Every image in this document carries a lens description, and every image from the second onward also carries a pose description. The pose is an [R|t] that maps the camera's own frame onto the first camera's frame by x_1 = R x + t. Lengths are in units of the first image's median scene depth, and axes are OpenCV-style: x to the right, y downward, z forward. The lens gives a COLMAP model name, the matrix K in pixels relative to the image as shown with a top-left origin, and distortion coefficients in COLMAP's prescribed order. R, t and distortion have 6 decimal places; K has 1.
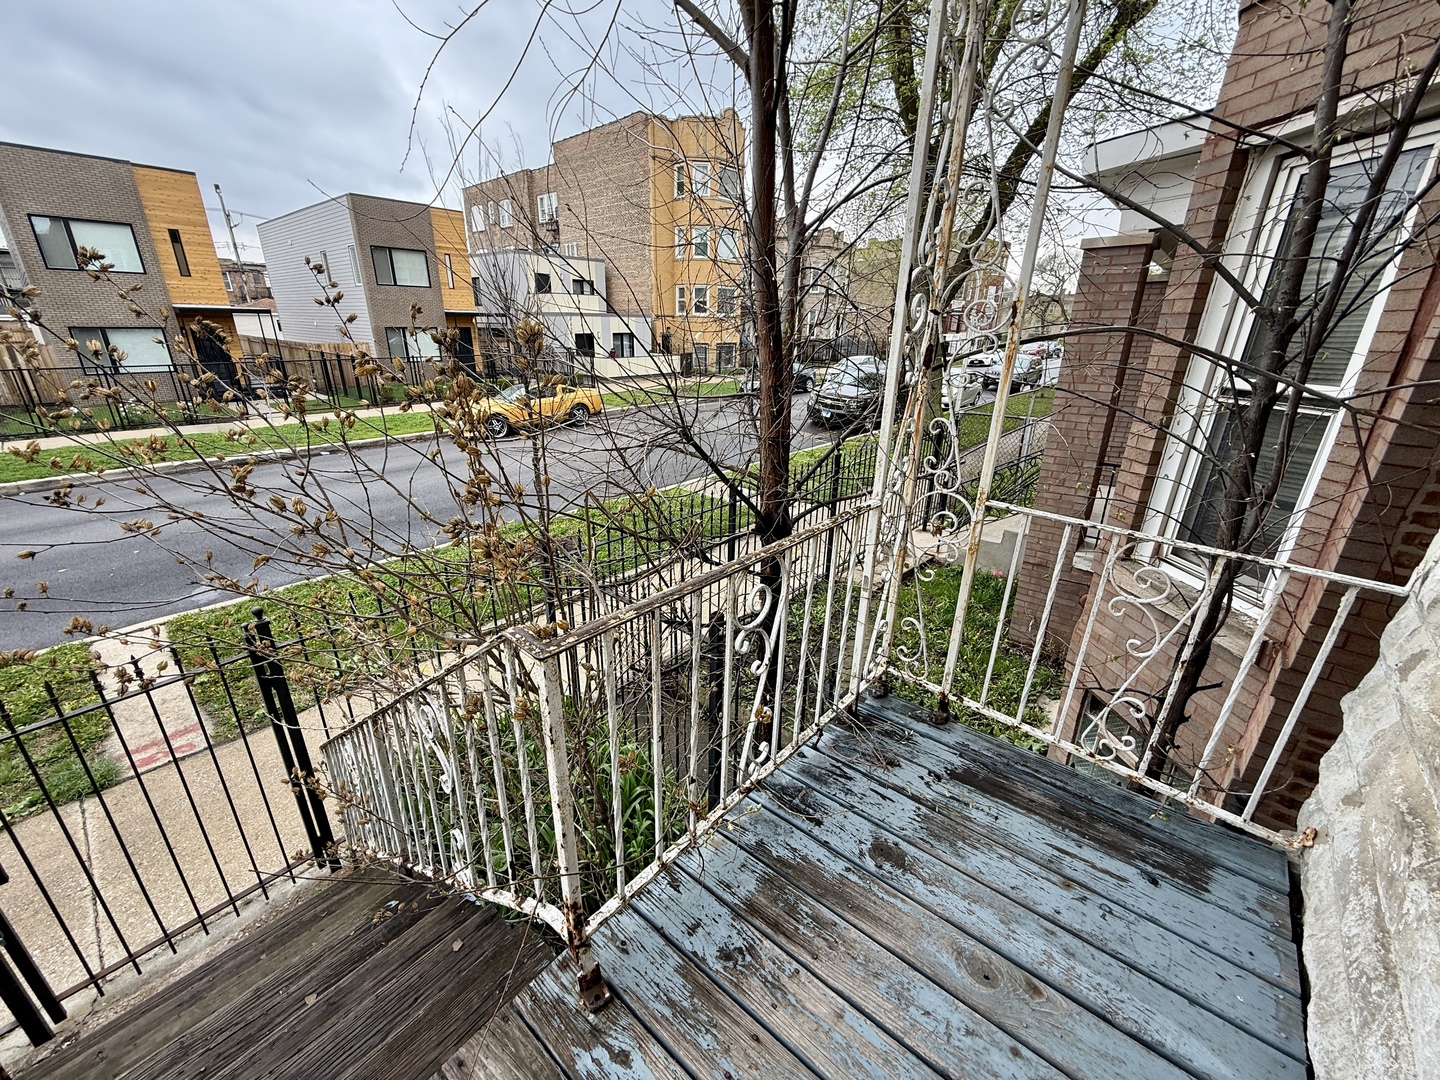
lens RADIAL K [[571.0, 0, 715.8], [0, 571.0, 540.4], [0, 0, 1]] dist [-0.000350, 0.000050]
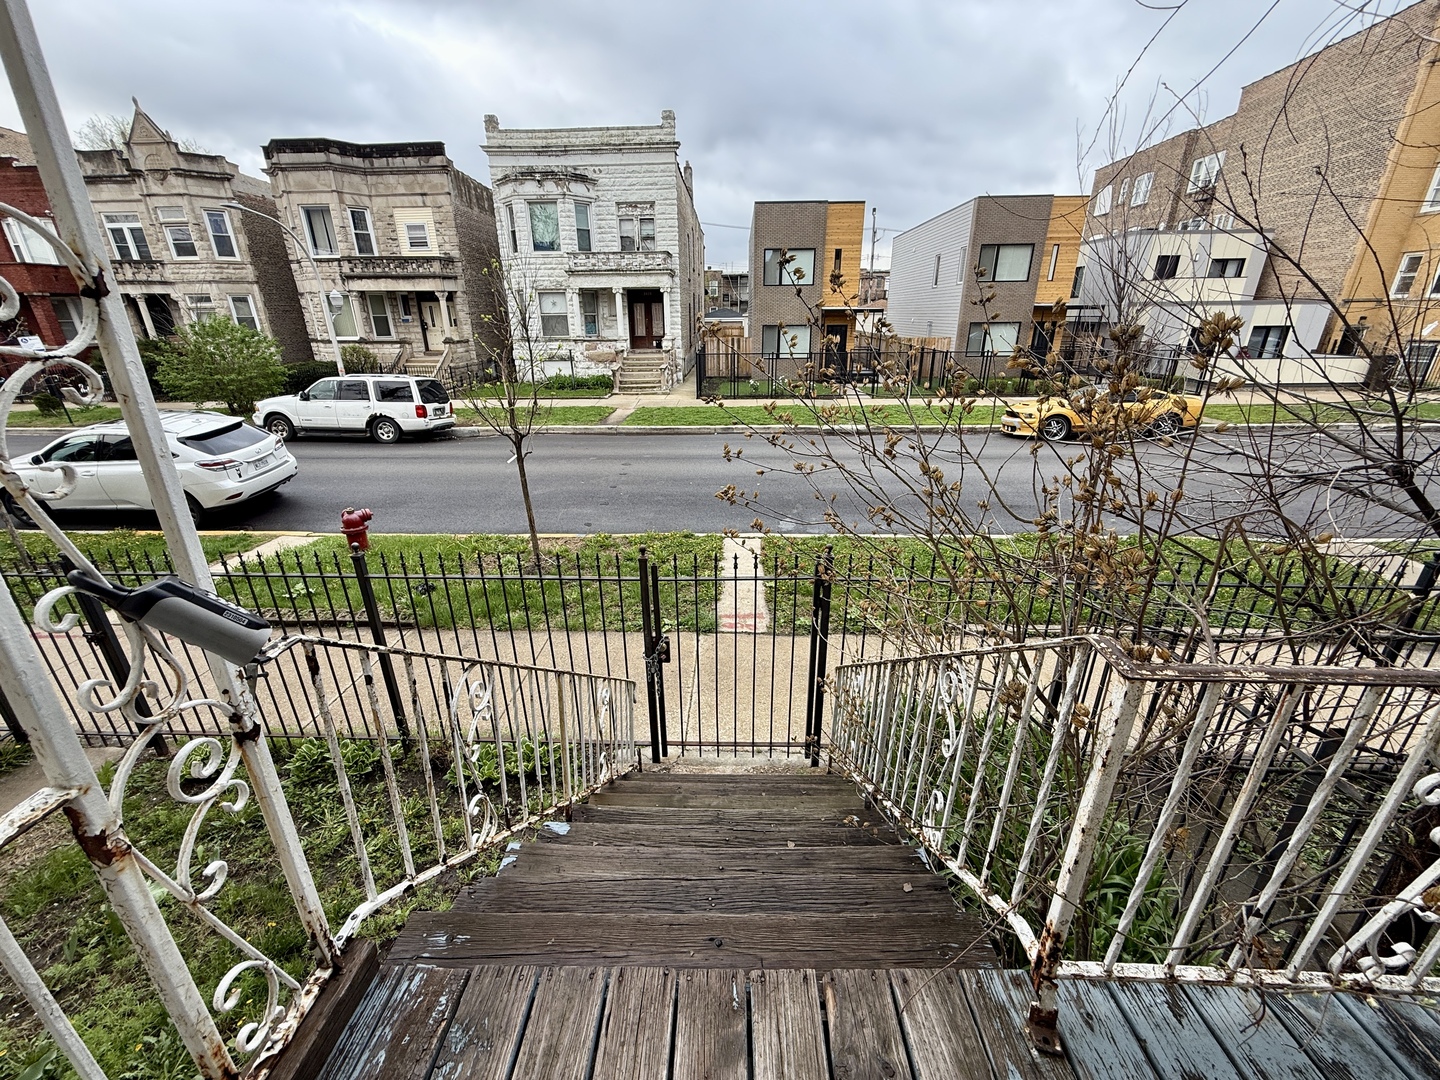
lens RADIAL K [[571.0, 0, 716.2], [0, 571.0, 539.5], [0, 0, 1]] dist [-0.000350, 0.000050]
pose [[0.631471, 0.263235, -0.729351, -0.042994], [-0.258359, 0.958292, 0.122176, 0.019917], [0.731092, 0.111284, 0.673142, -0.060007]]
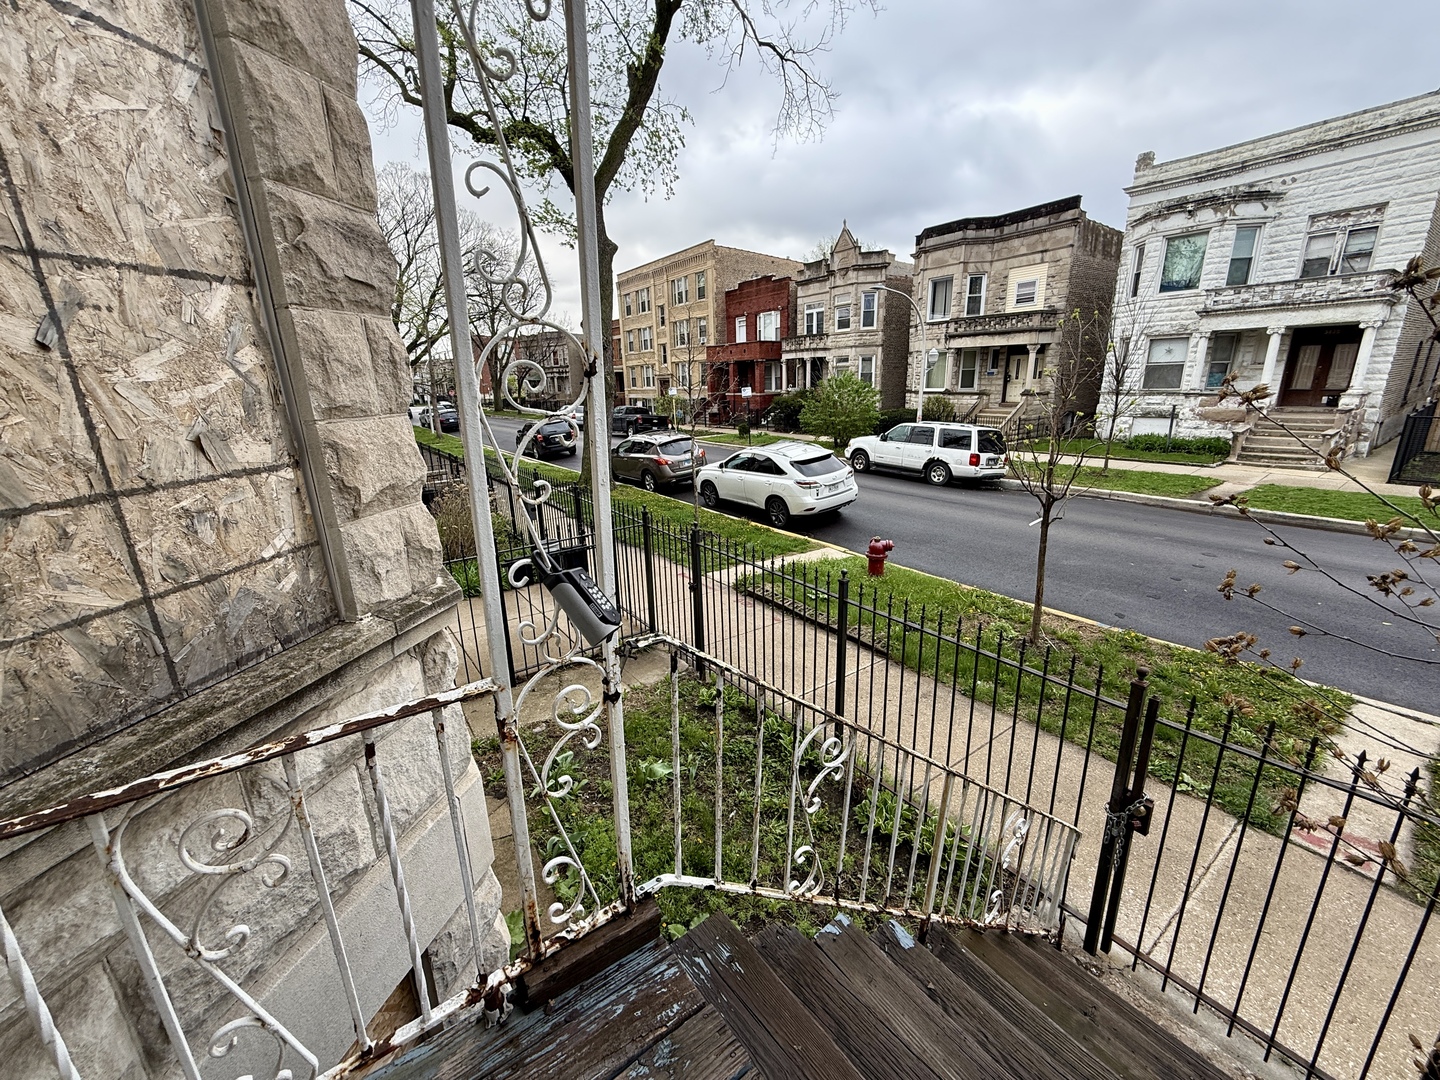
lens RADIAL K [[571.0, 0, 715.0], [0, 571.0, 540.2], [0, 0, 1]] dist [-0.000350, 0.000050]
pose [[-0.228307, 0.255285, -0.939524, -0.073924], [-0.324439, 0.889903, 0.320642, -0.045032], [0.917941, 0.378023, -0.120347, 0.087630]]
